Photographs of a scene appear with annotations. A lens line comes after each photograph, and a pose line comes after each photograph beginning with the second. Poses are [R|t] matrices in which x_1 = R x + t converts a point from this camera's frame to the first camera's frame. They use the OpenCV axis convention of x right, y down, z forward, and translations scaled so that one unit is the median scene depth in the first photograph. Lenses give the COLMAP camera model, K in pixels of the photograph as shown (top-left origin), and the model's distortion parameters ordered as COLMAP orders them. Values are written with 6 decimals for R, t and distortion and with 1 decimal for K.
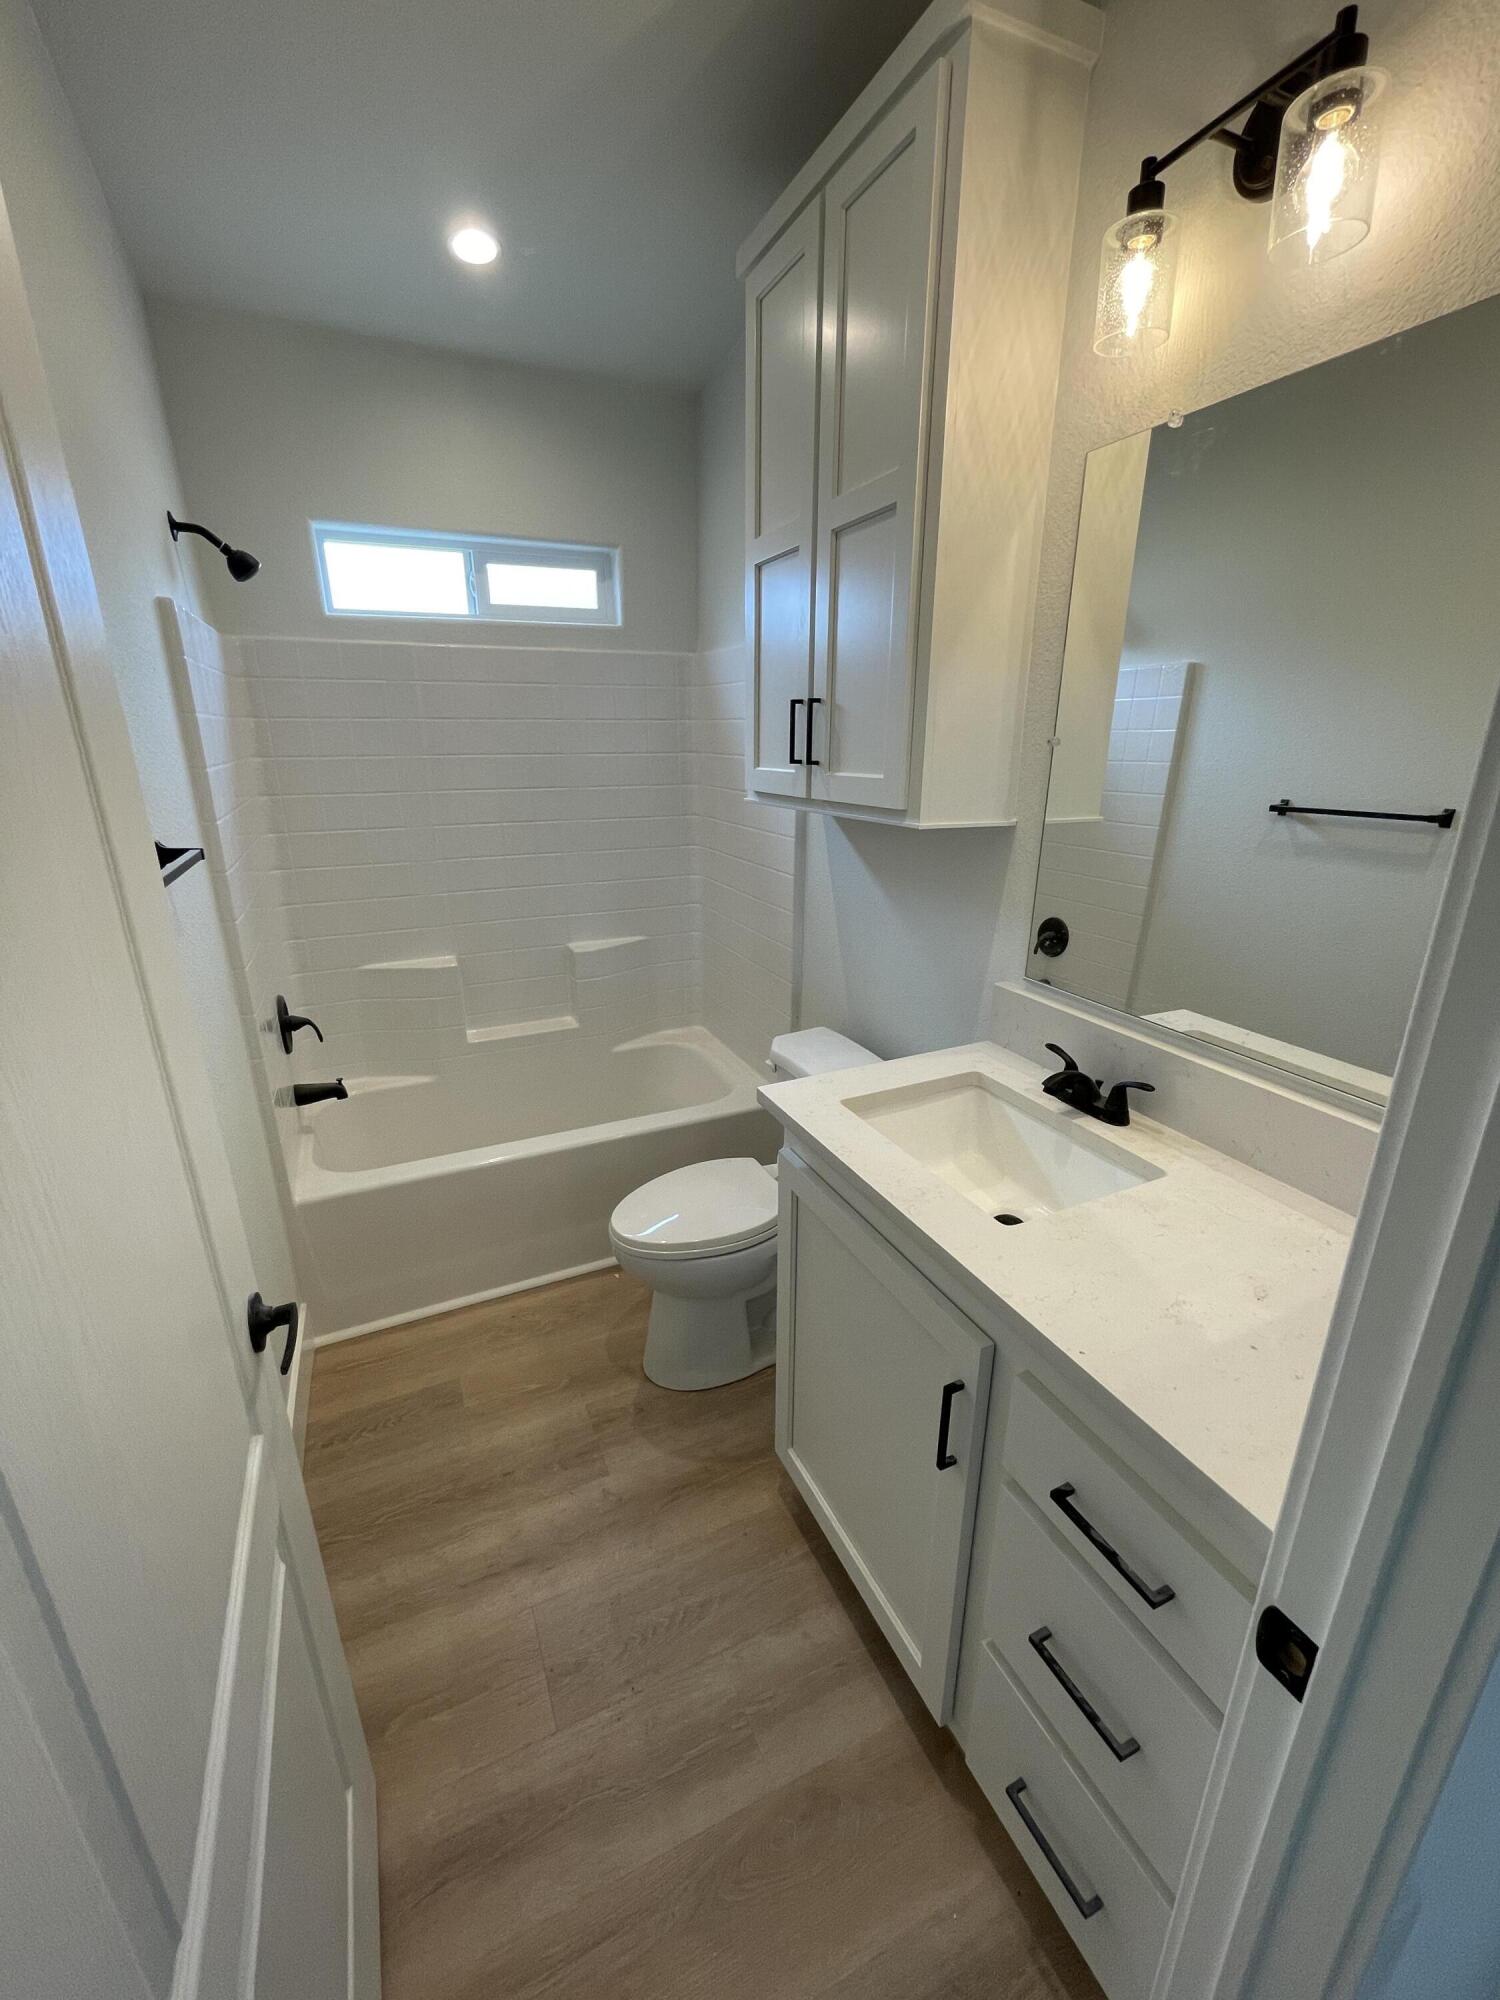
lens RADIAL K [[808.0, 0, 752.8], [0, 808.0, 990.5], [0, 0, 1]] dist [-0.007512, 0.001537]
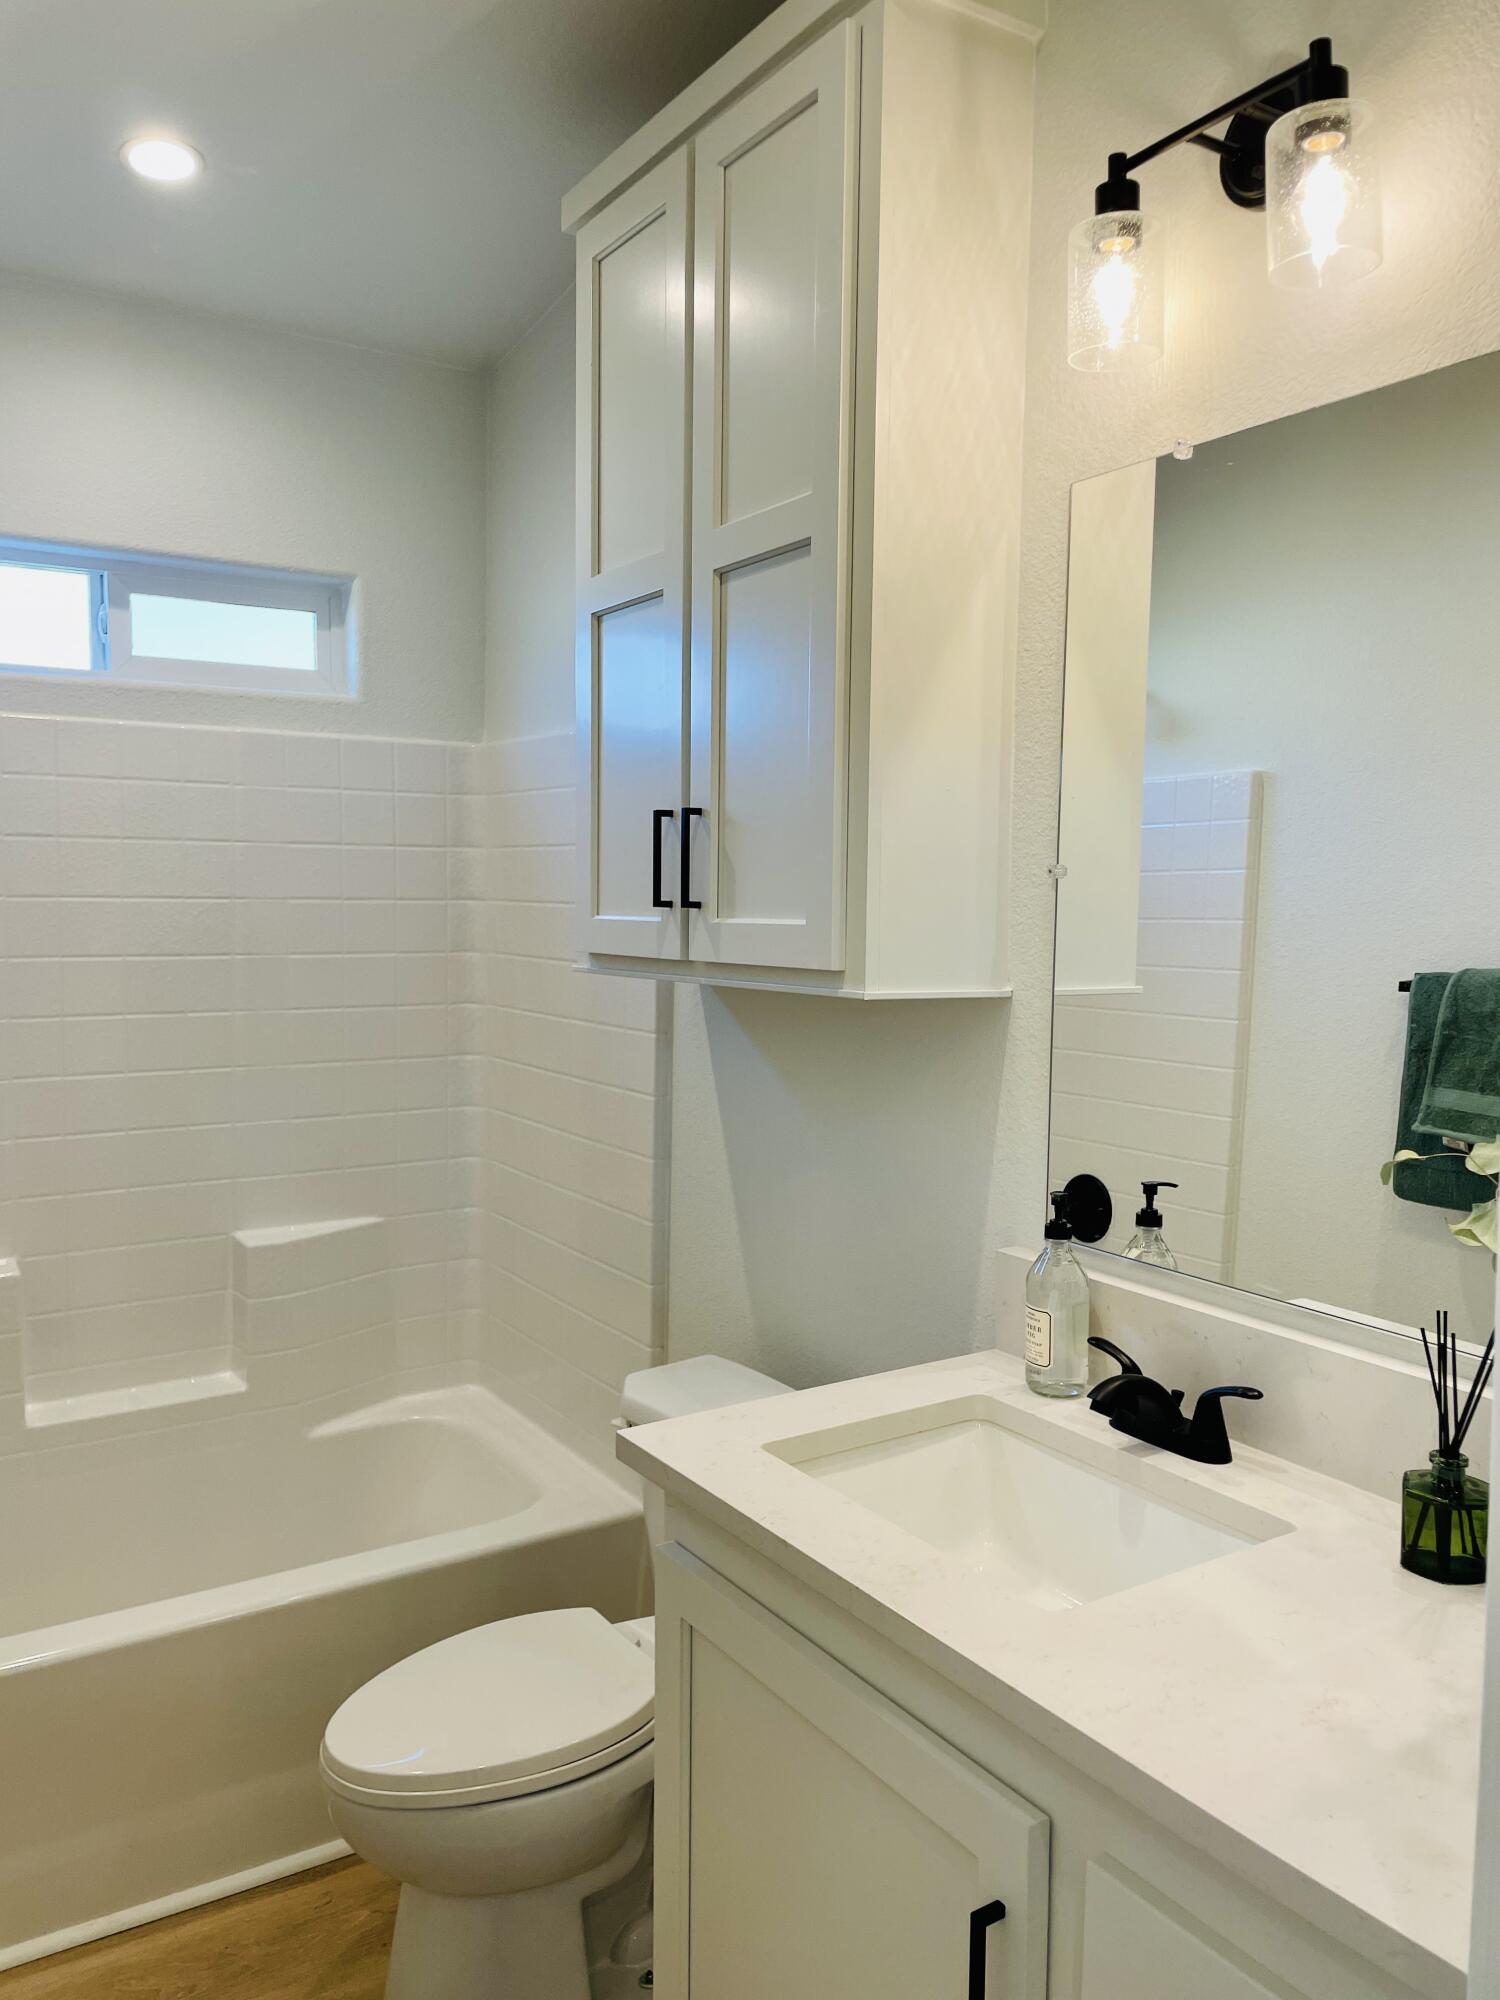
lens RADIAL K [[1548.3, 0, 737.5], [0, 1548.3, 973.1], [0, 0, 1]] dist [0.068101, -0.060951]
pose [[0.990934, 0.002376, 0.134329, -0.058675], [0.032175, 0.966552, -0.254444, 0.087485], [-0.130440, 0.256460, 0.957713, -0.164775]]
